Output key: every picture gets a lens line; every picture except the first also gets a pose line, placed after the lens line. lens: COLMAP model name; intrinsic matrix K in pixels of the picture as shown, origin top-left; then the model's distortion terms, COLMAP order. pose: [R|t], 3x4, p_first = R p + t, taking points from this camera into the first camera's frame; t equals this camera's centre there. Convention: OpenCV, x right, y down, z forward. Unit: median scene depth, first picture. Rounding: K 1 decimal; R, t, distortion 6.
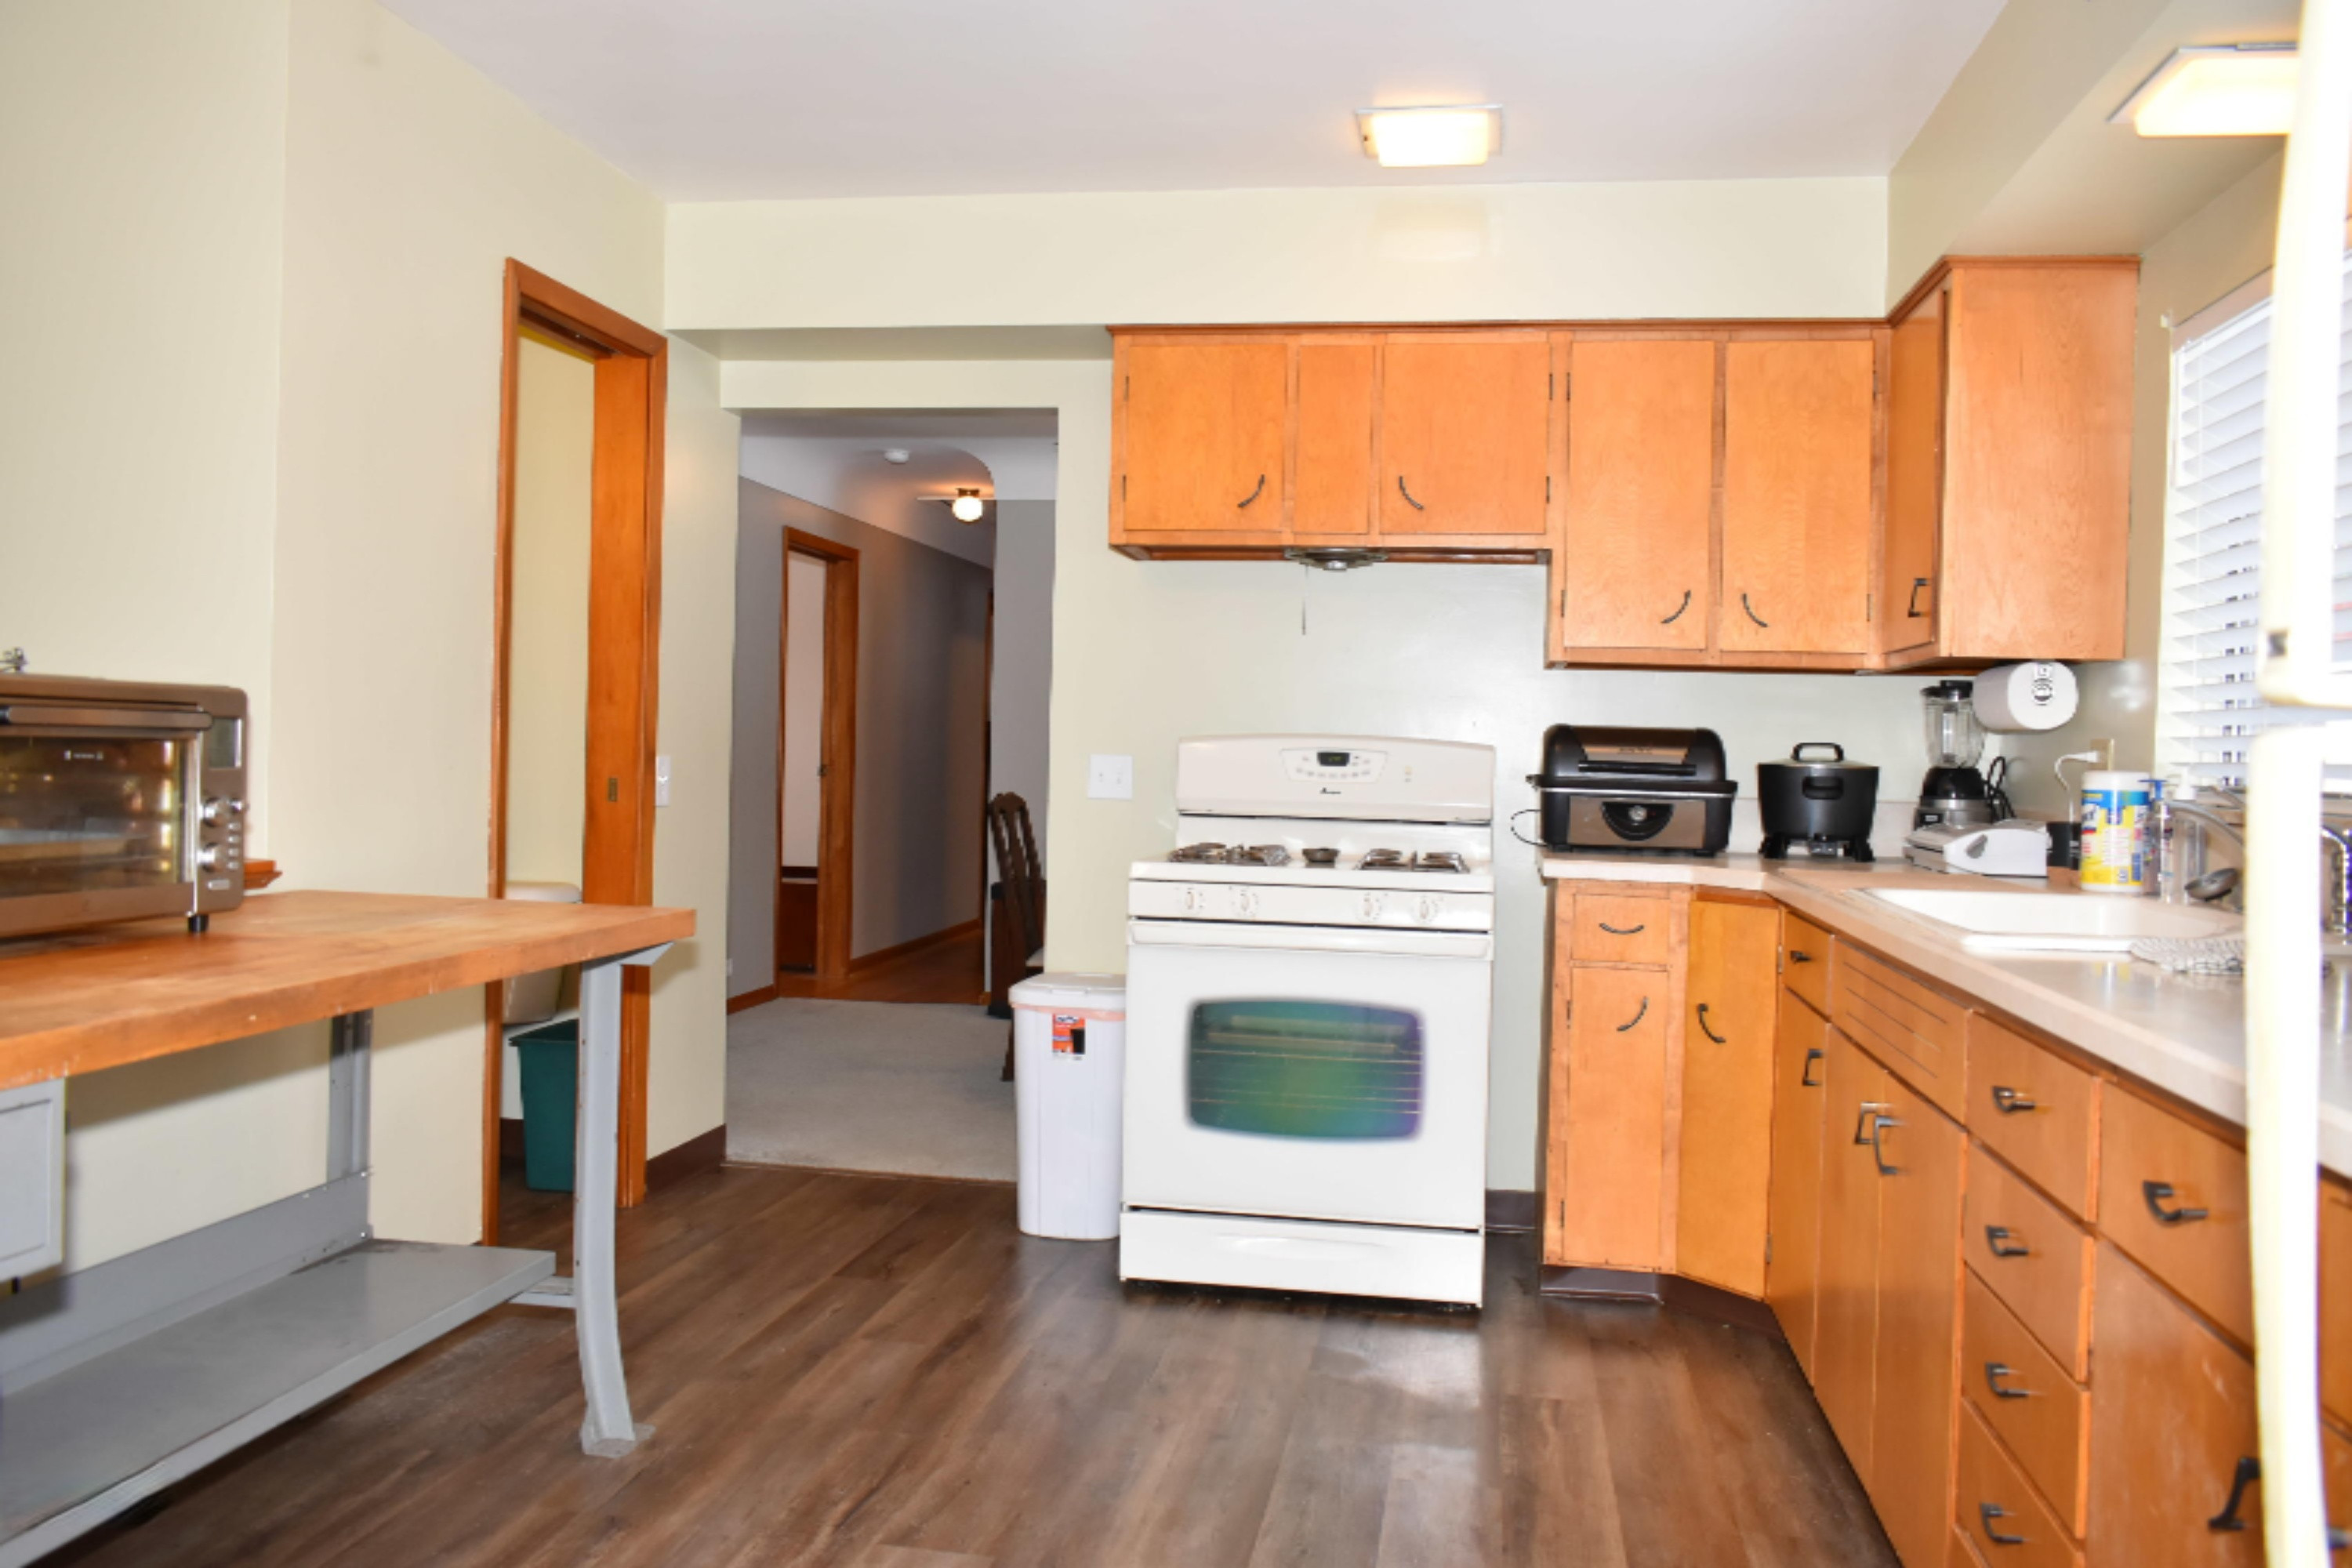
lens RADIAL K [[1852.4, 0, 1173.1], [0, 1852.4, 779.6], [0, 0, 1]] dist [0.001120, -0.008398]
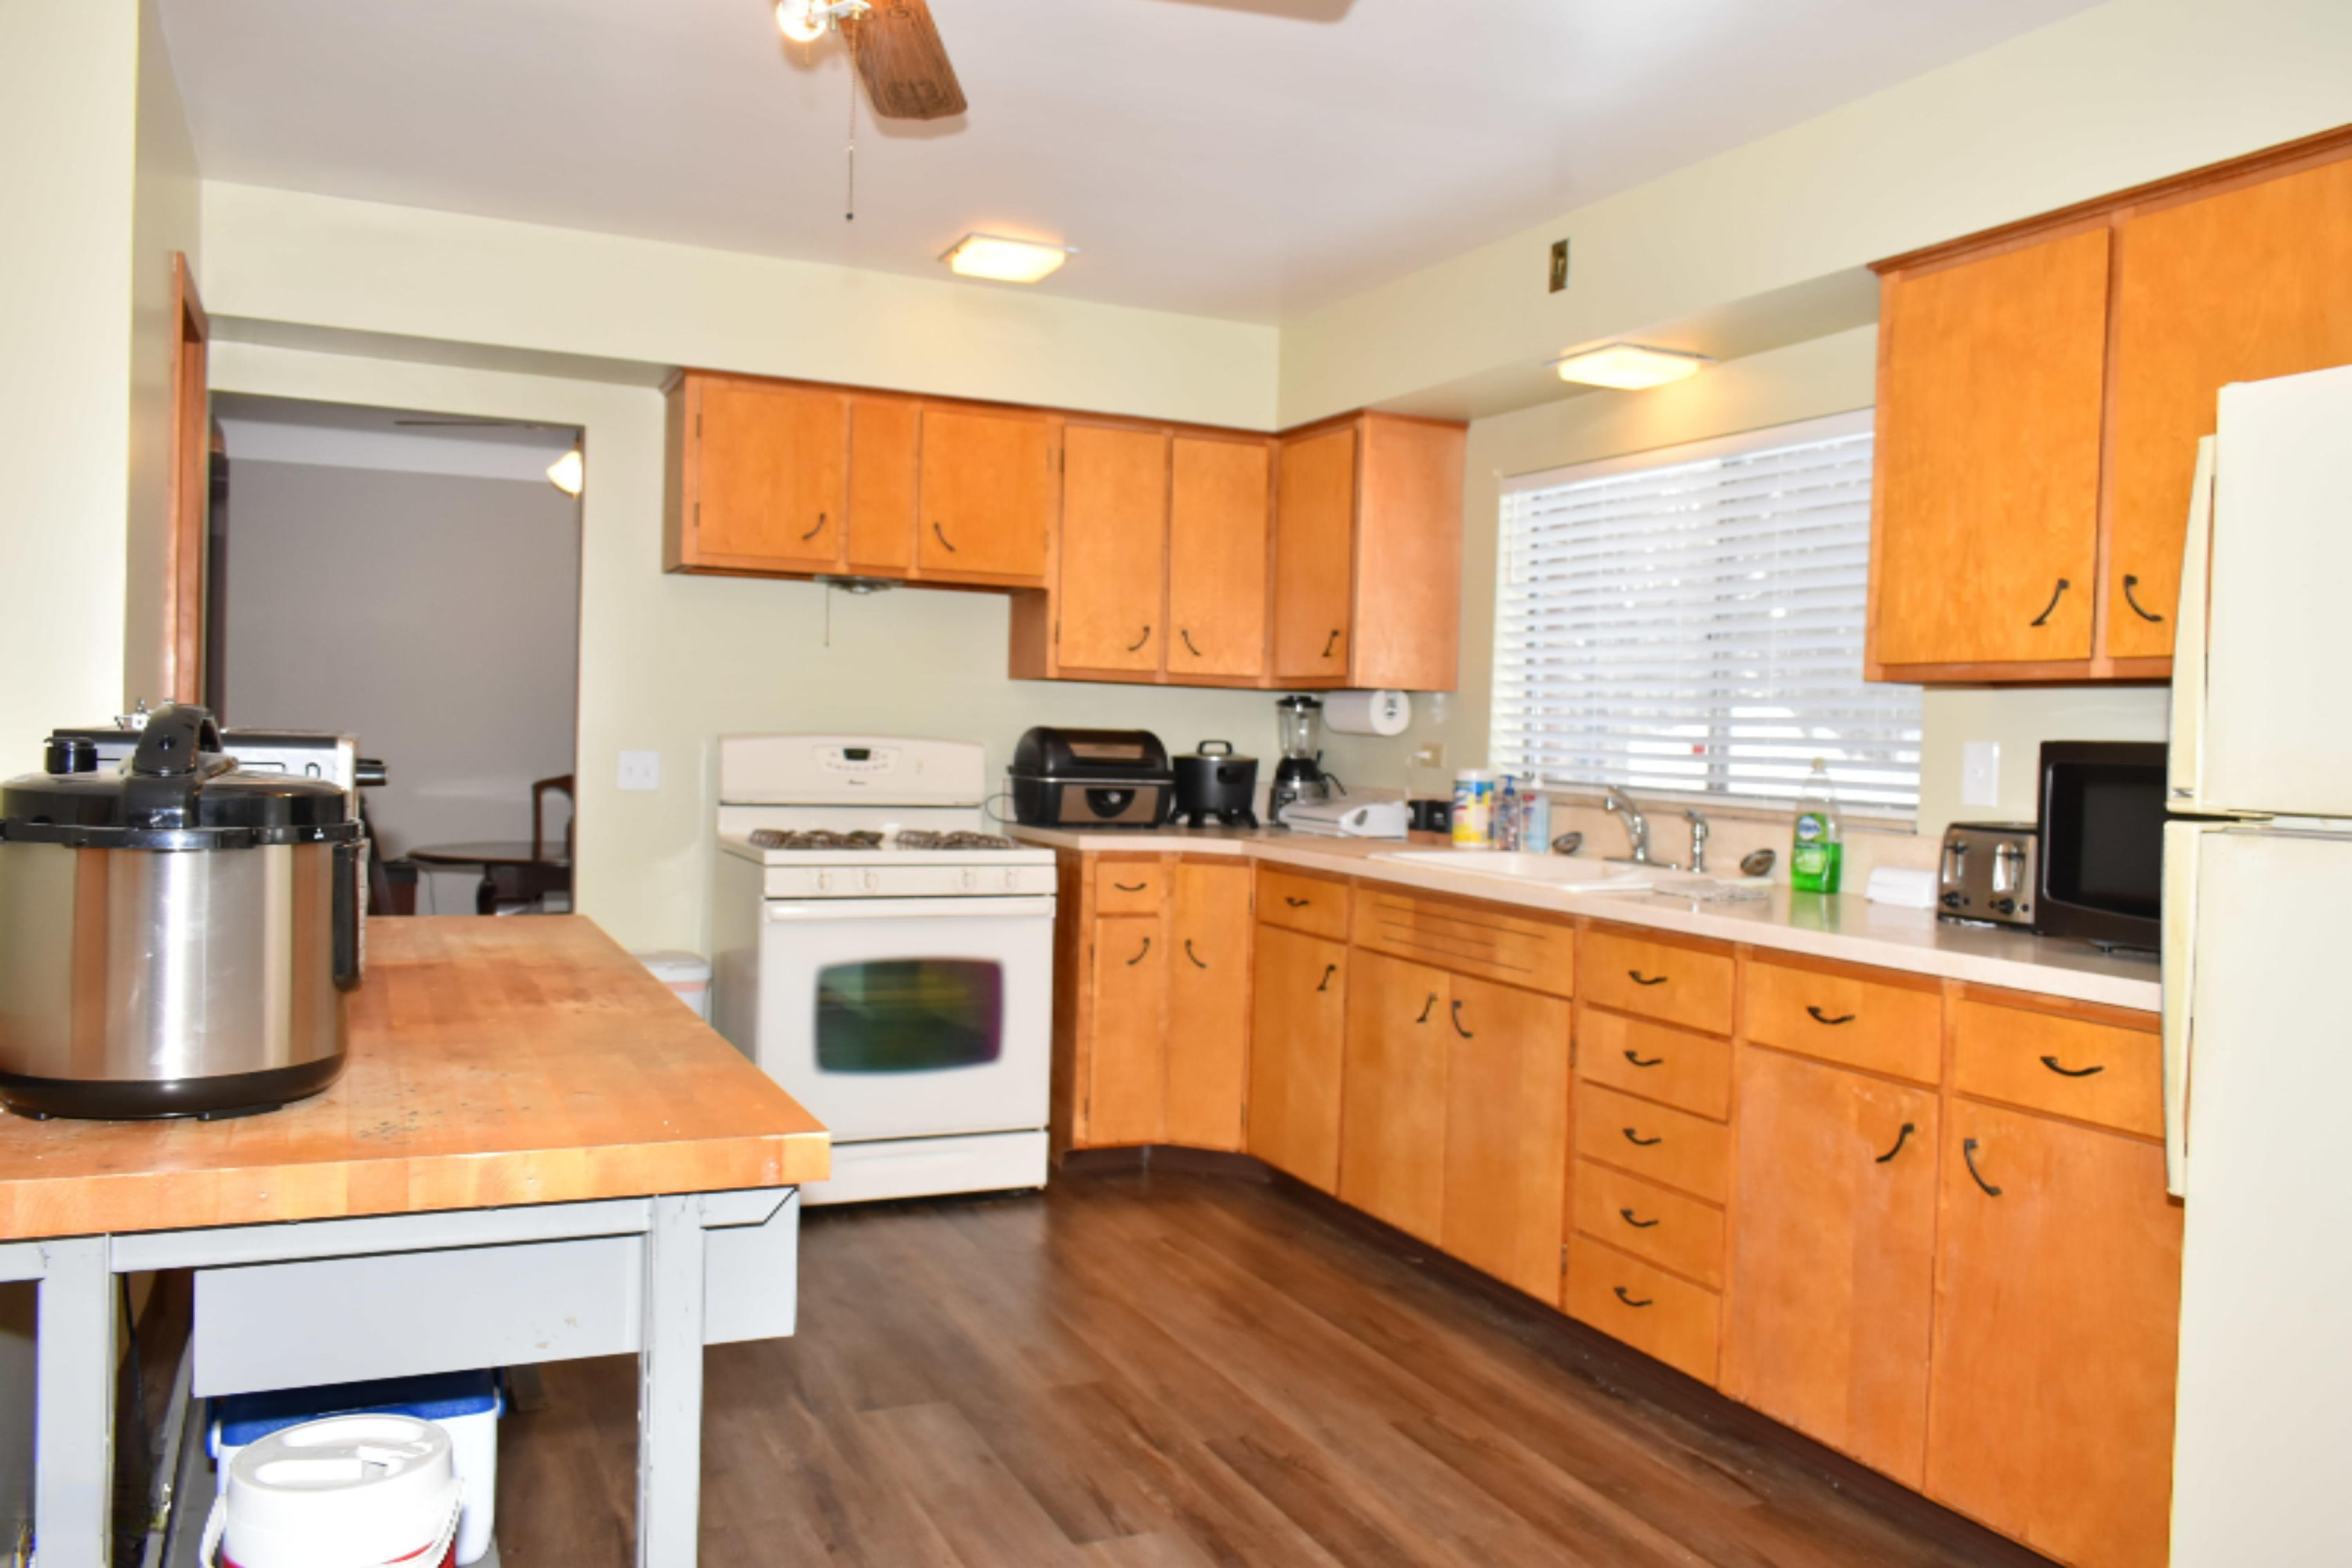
lens RADIAL K [[1852.4, 0, 1193.4], [0, 1852.4, 779.9], [0, 0, 1]] dist [0.001120, -0.008398]
pose [[0.820159, -0.018387, 0.571840, -0.446695], [-0.000099, 0.999479, 0.032279, -0.035788], [-0.572136, -0.026530, 0.819730, -0.094865]]
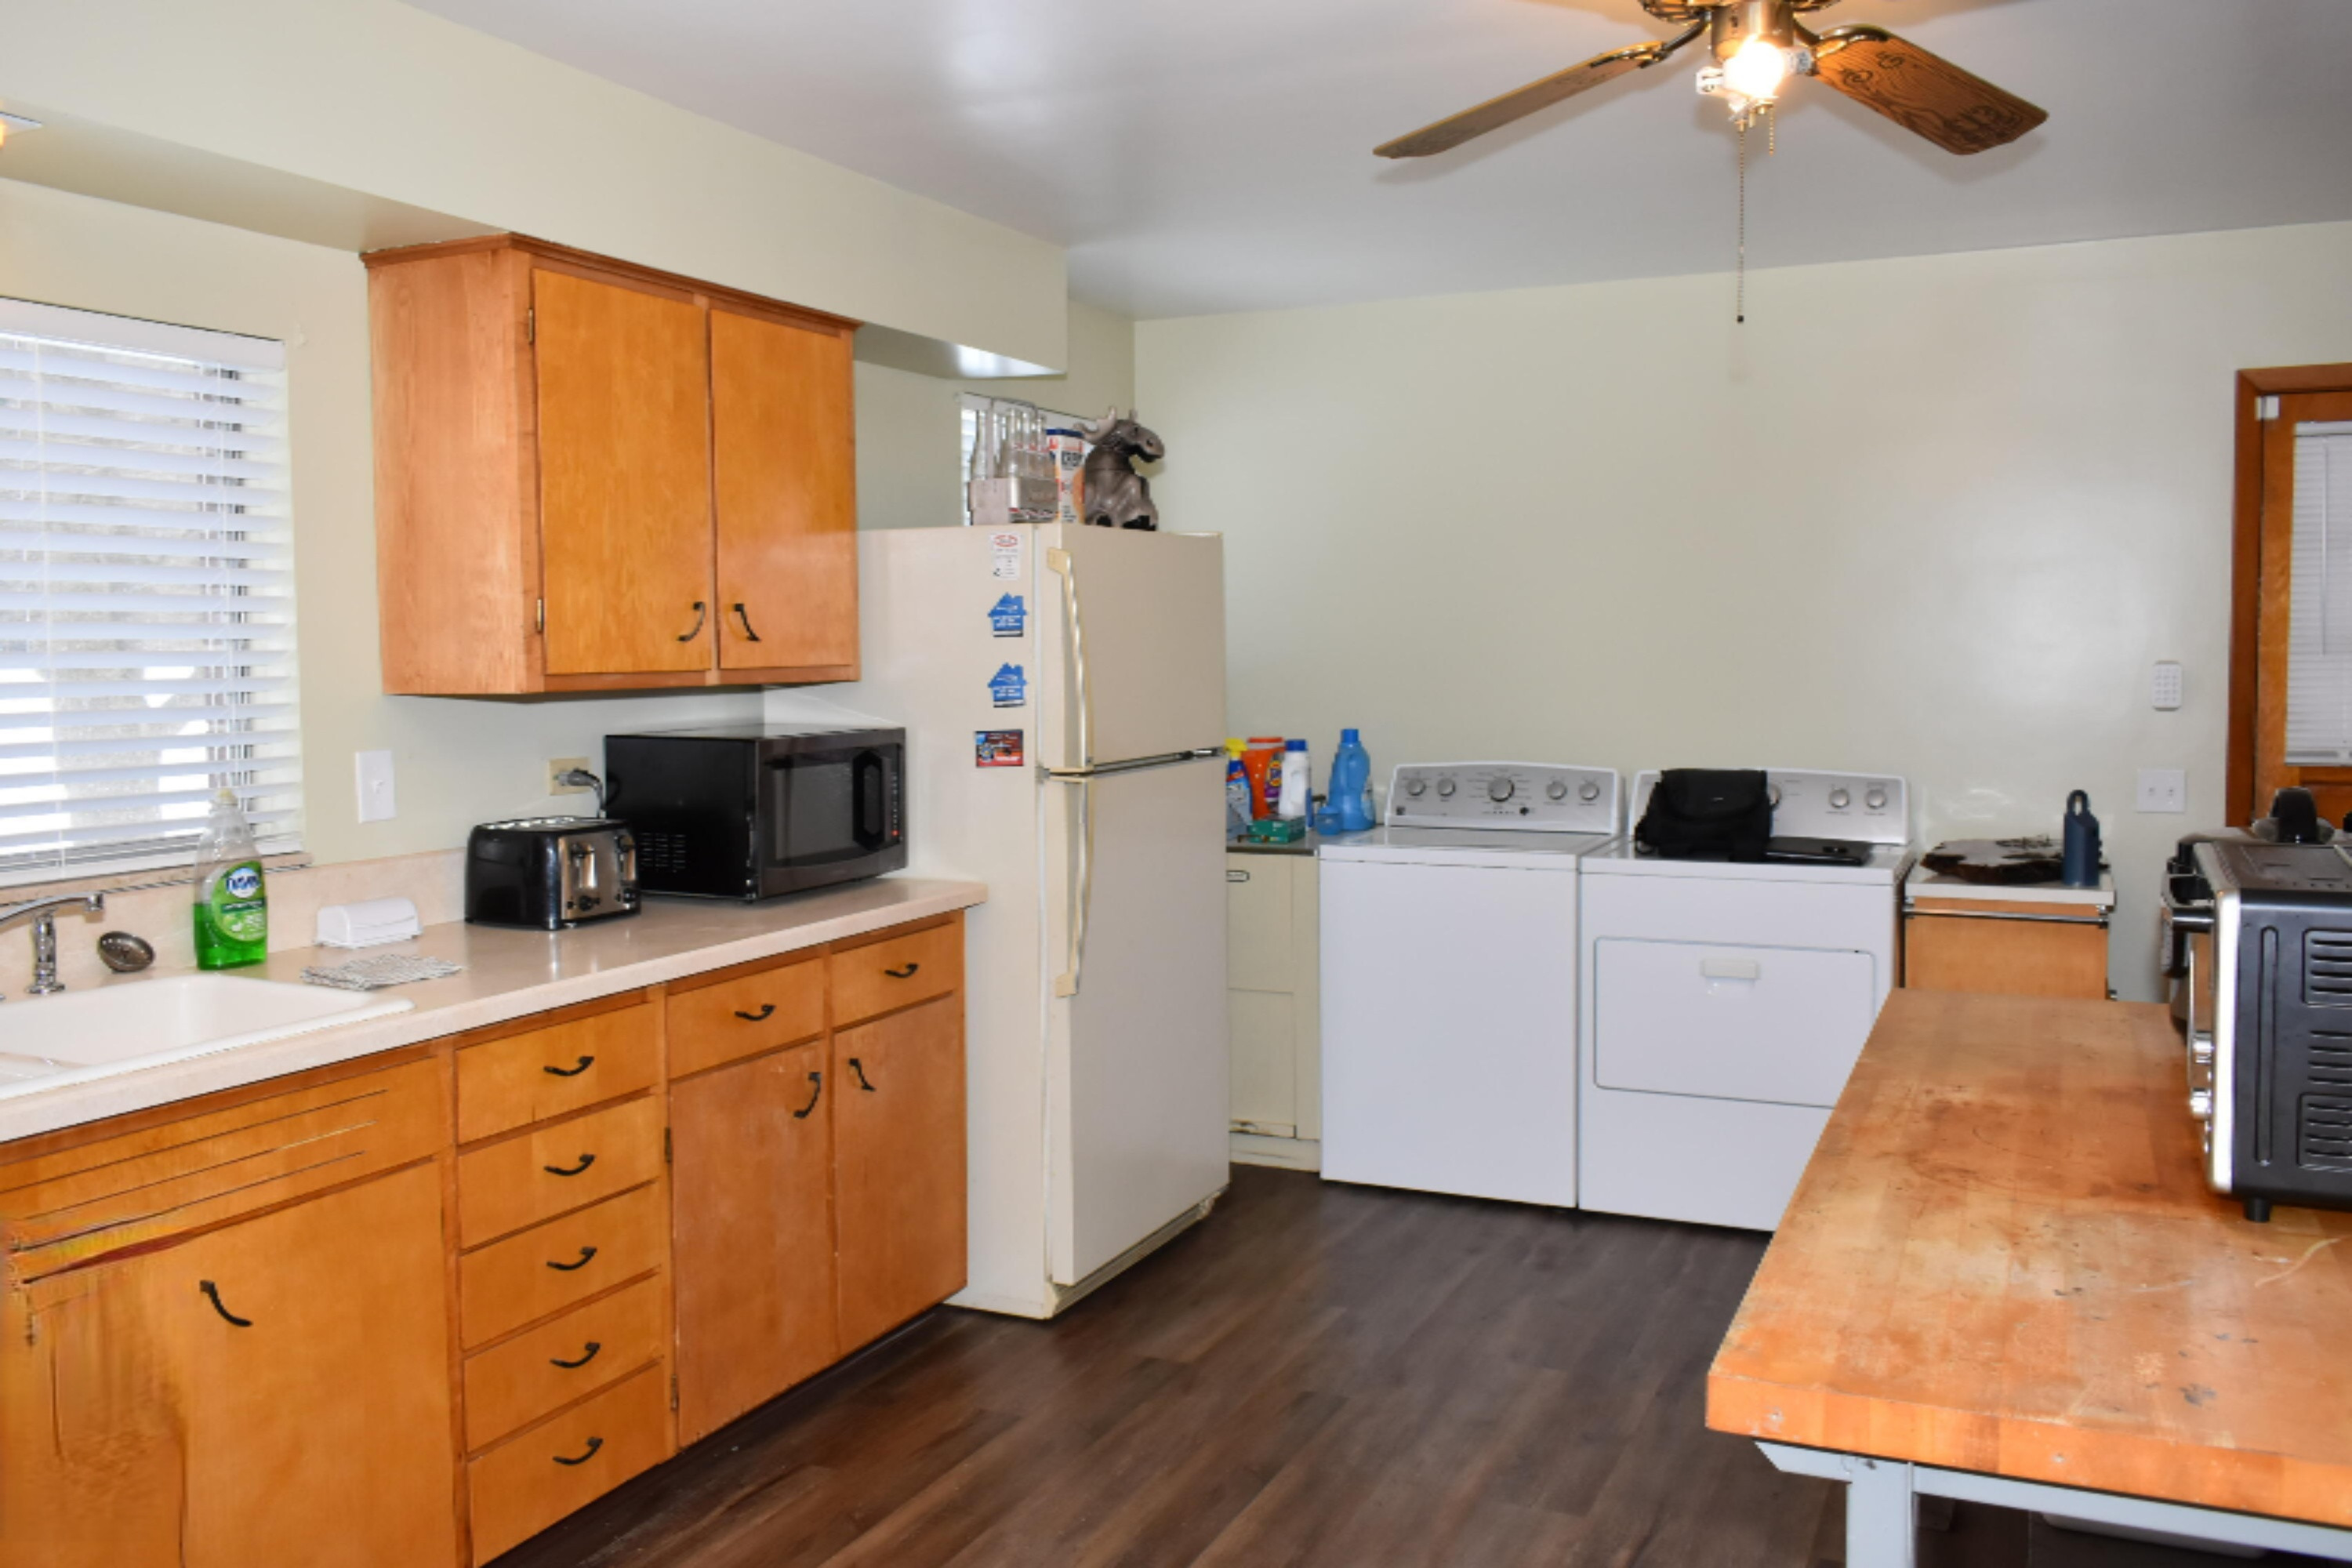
lens RADIAL K [[1852.4, 0, 1196.7], [0, 1852.4, 783.0], [0, 0, 1]] dist [0.001120, -0.008398]
pose [[-0.967061, -0.041801, 0.251087, -0.156871], [-0.019587, 0.995720, 0.090327, -0.096624], [-0.253788, 0.082434, -0.963741, 1.222122]]
